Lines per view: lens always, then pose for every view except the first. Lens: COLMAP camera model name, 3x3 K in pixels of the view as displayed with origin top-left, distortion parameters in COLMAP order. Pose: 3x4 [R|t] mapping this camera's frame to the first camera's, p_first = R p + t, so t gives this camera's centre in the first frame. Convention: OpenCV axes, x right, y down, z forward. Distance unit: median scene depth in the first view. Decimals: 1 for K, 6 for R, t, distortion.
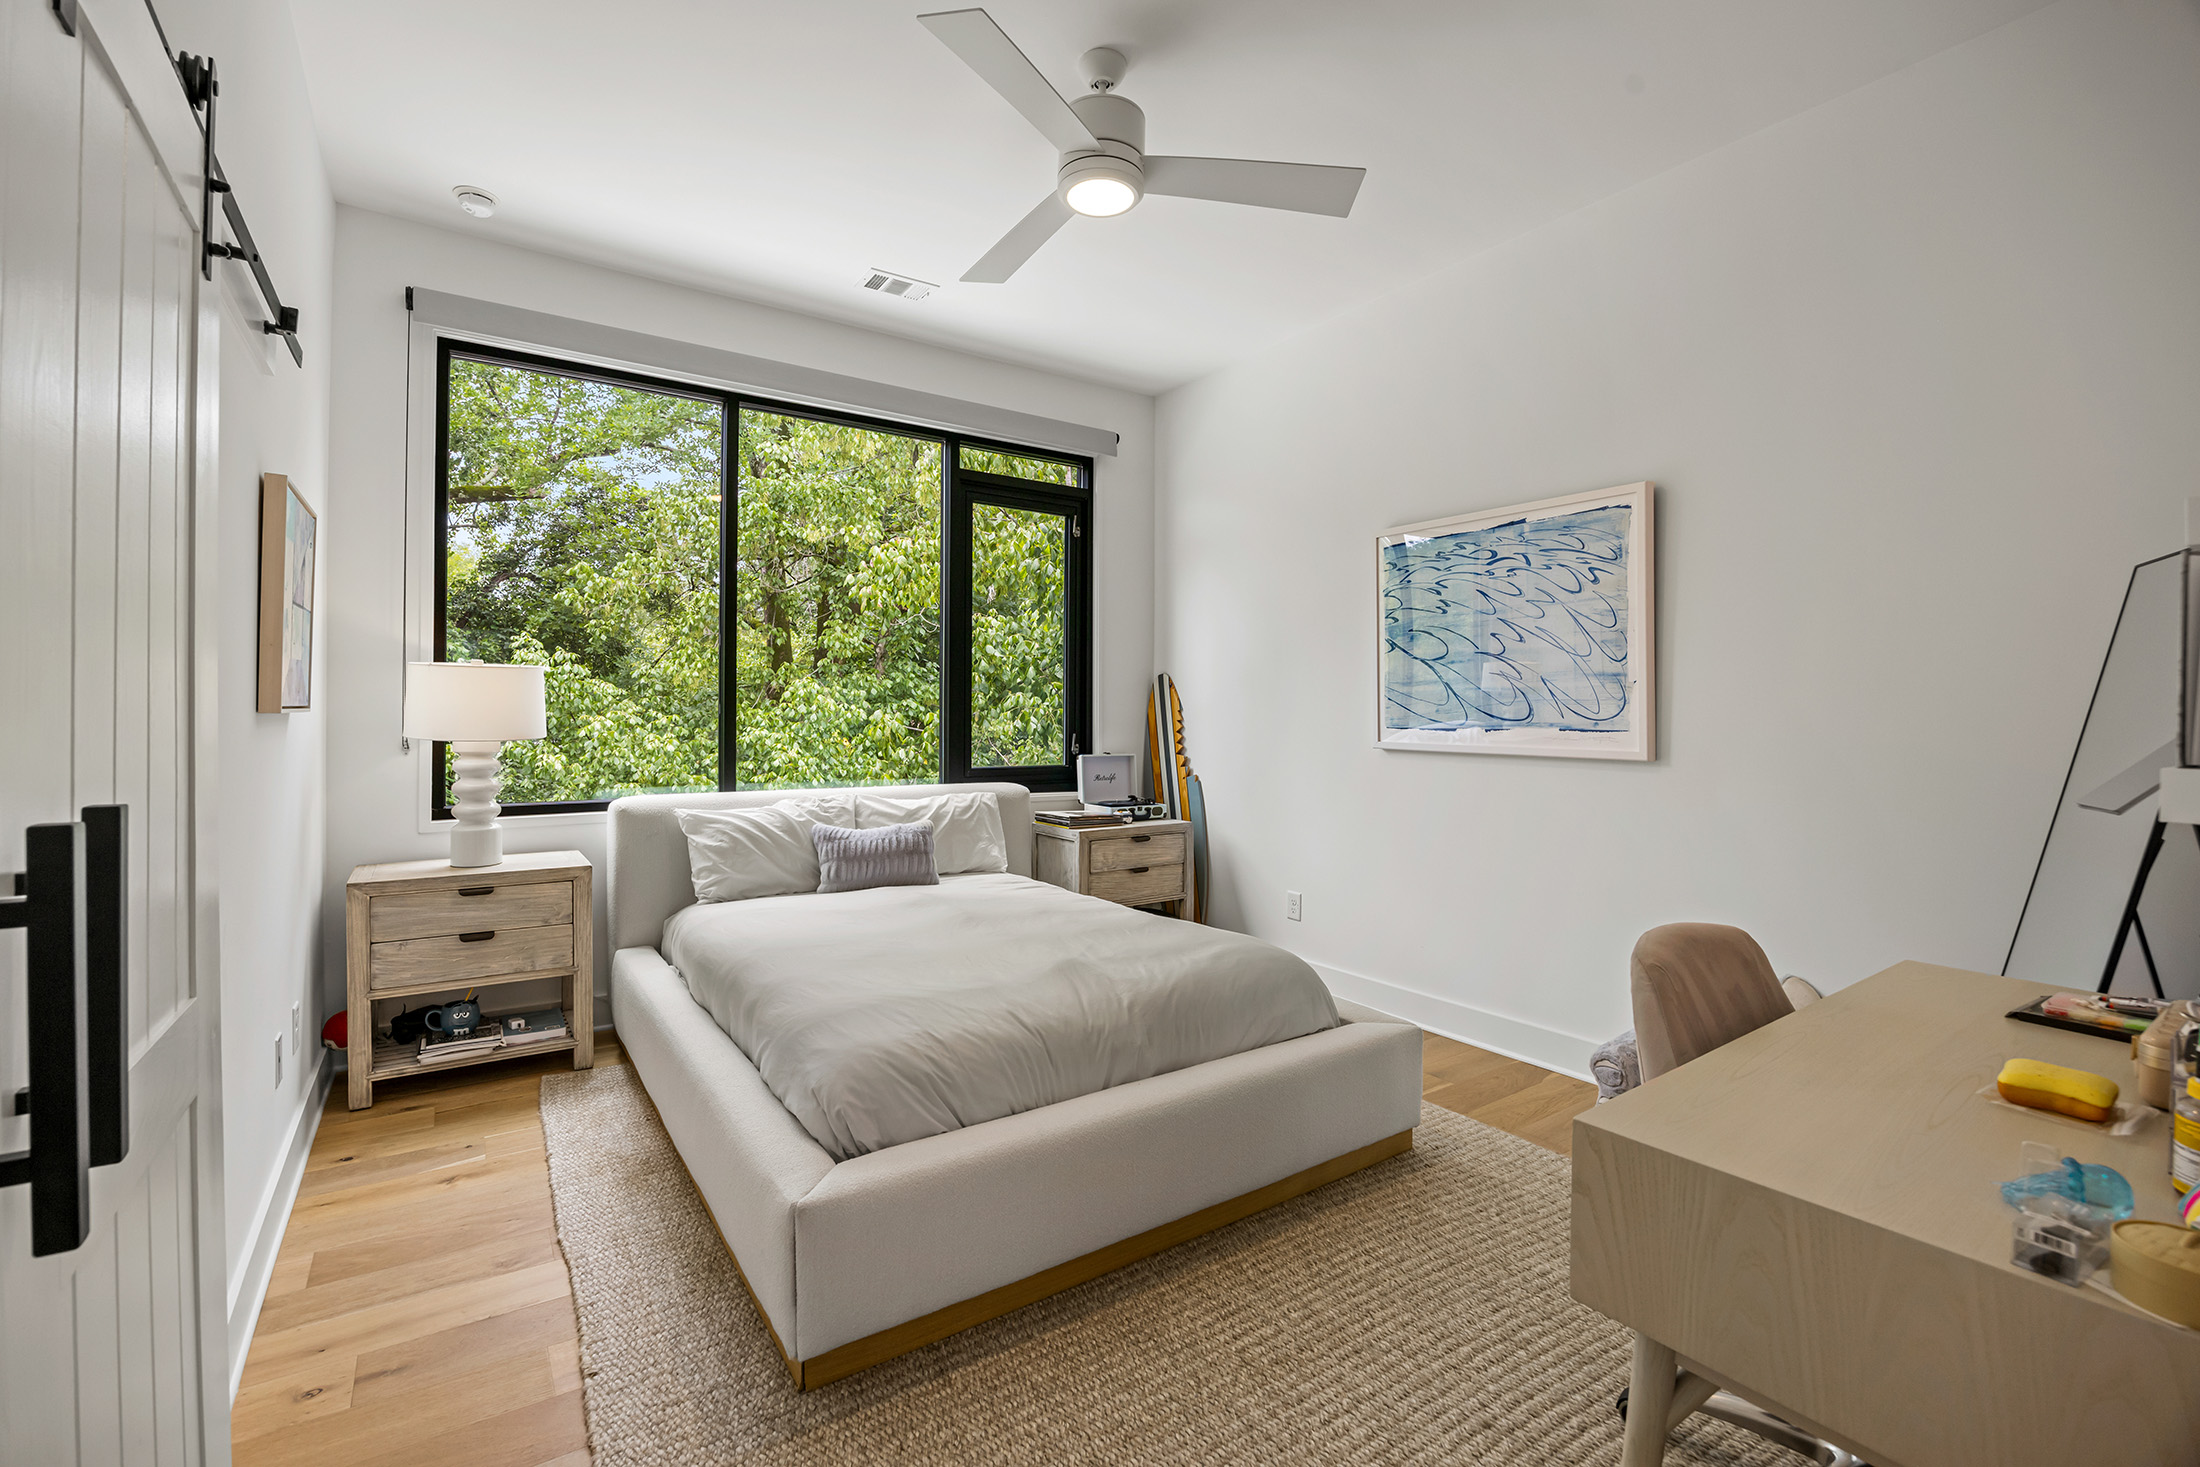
lens RADIAL K [[967.5, 0, 1096.5], [0, 967.5, 718.1], [0, 0, 1]] dist [-0.019988, 0.000172]
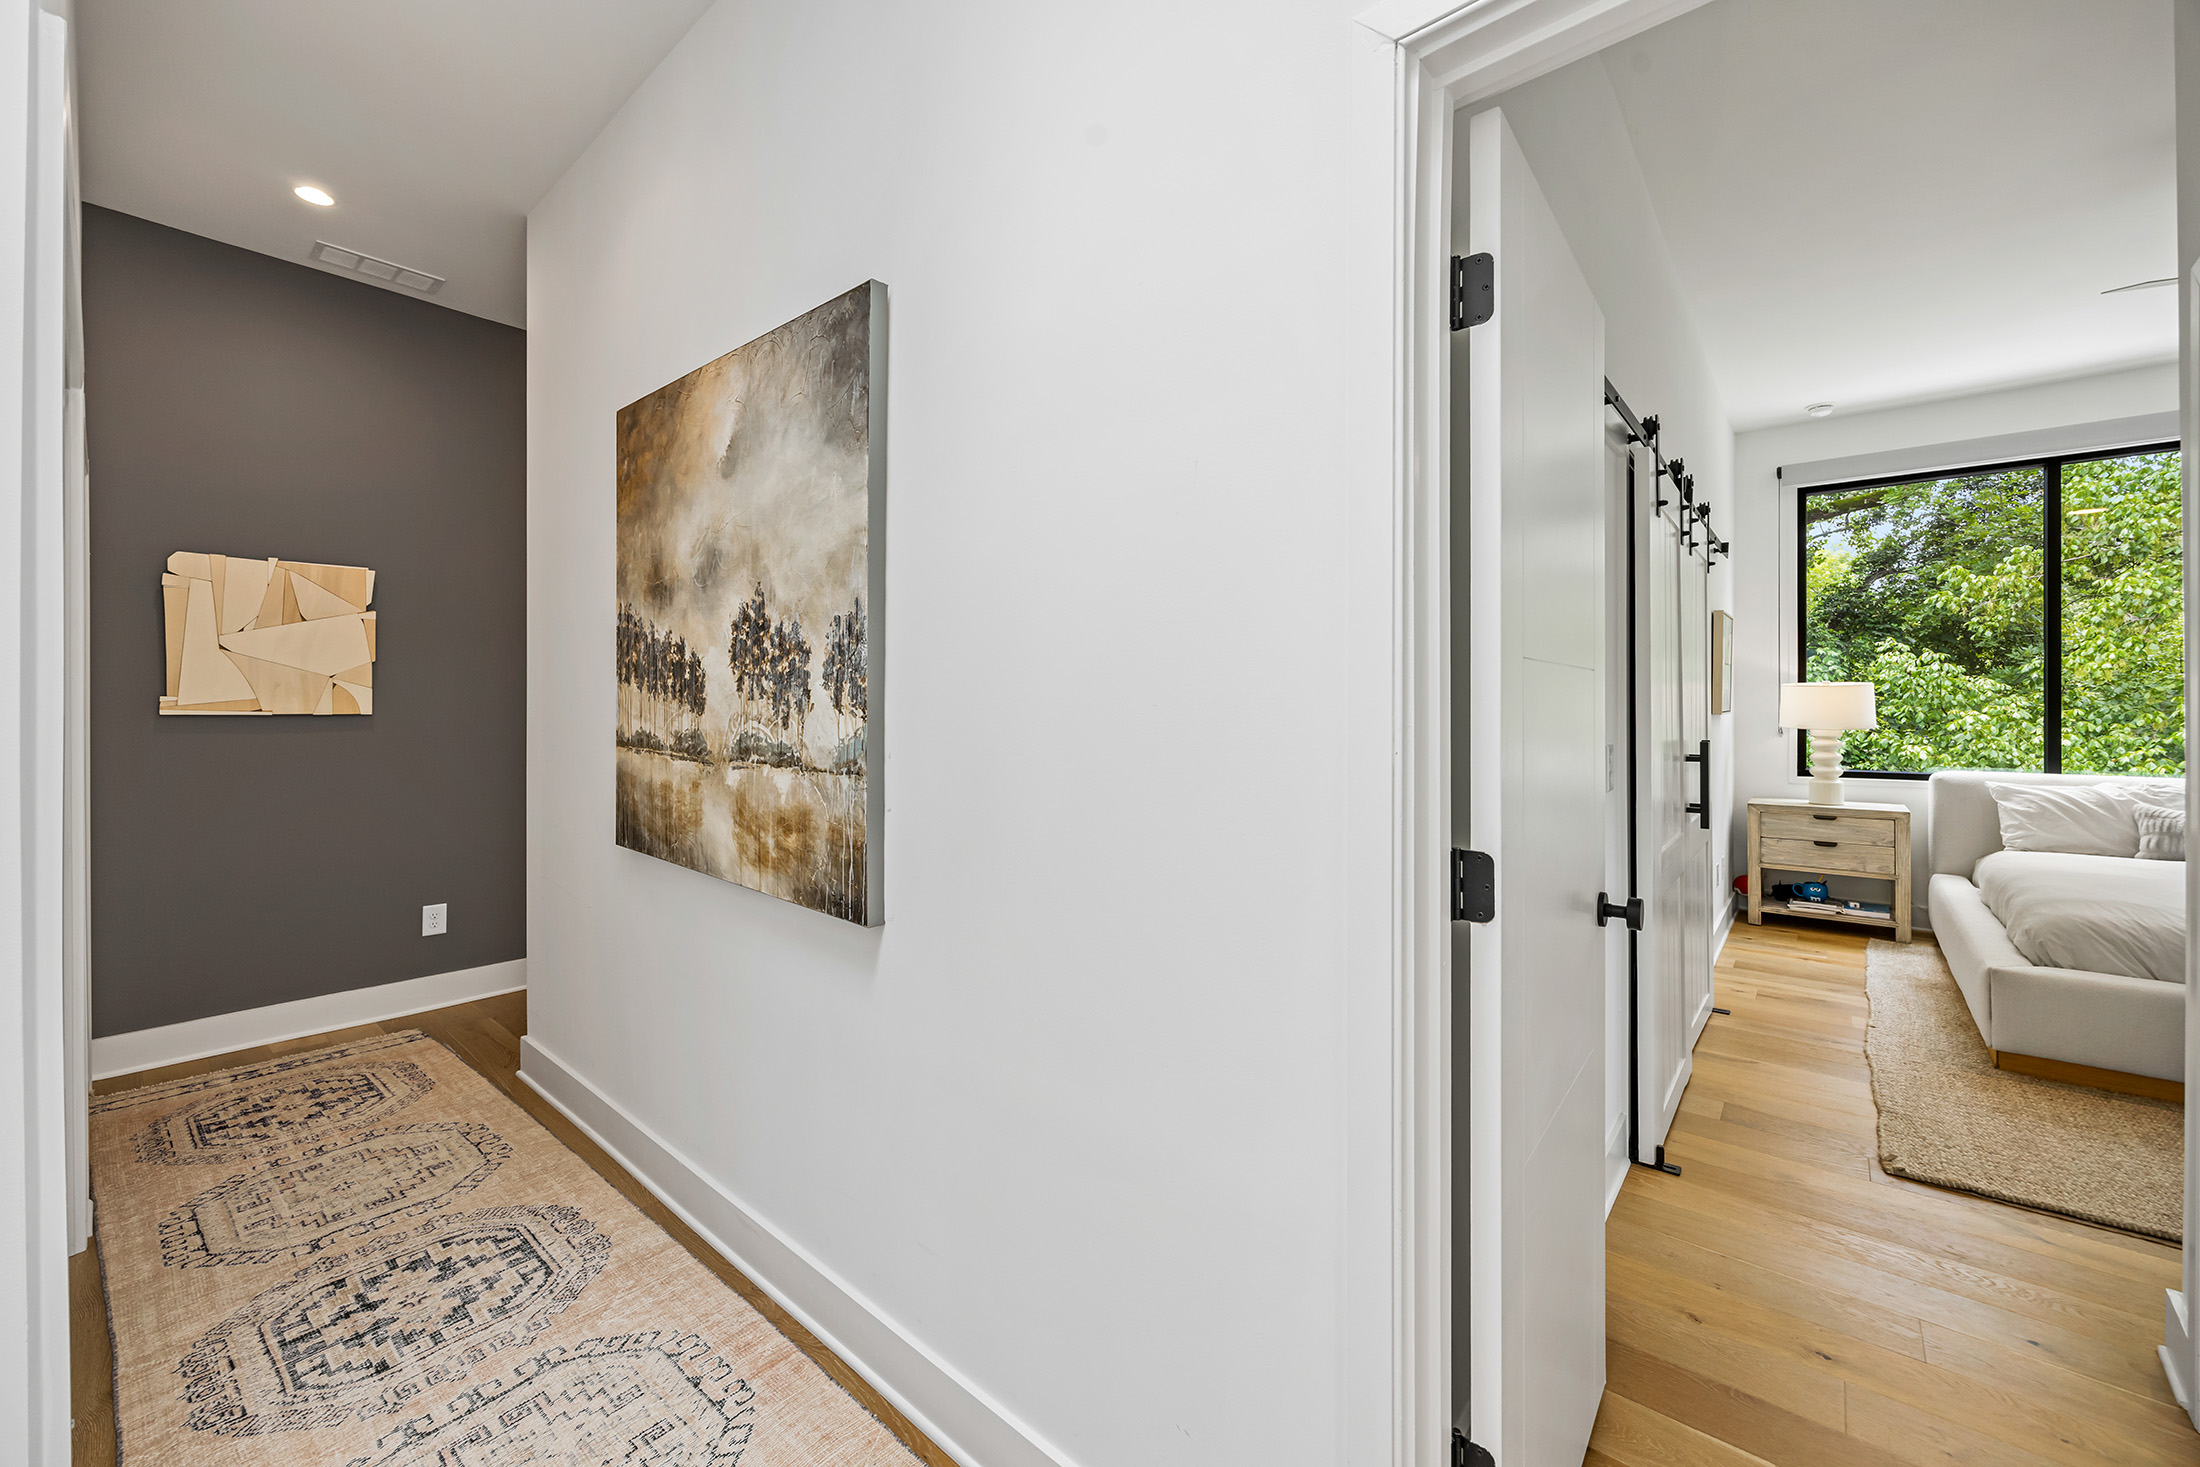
lens RADIAL K [[852.4, 0, 1093.1], [0, 852.4, 704.9], [0, 0, 1]] dist [0.001528, 0.000214]
pose [[0.264681, -0.007775, -0.964305, 0.406545], [0.001395, 0.999970, -0.007679, -0.008535], [0.964335, 0.000687, 0.264684, -0.563966]]
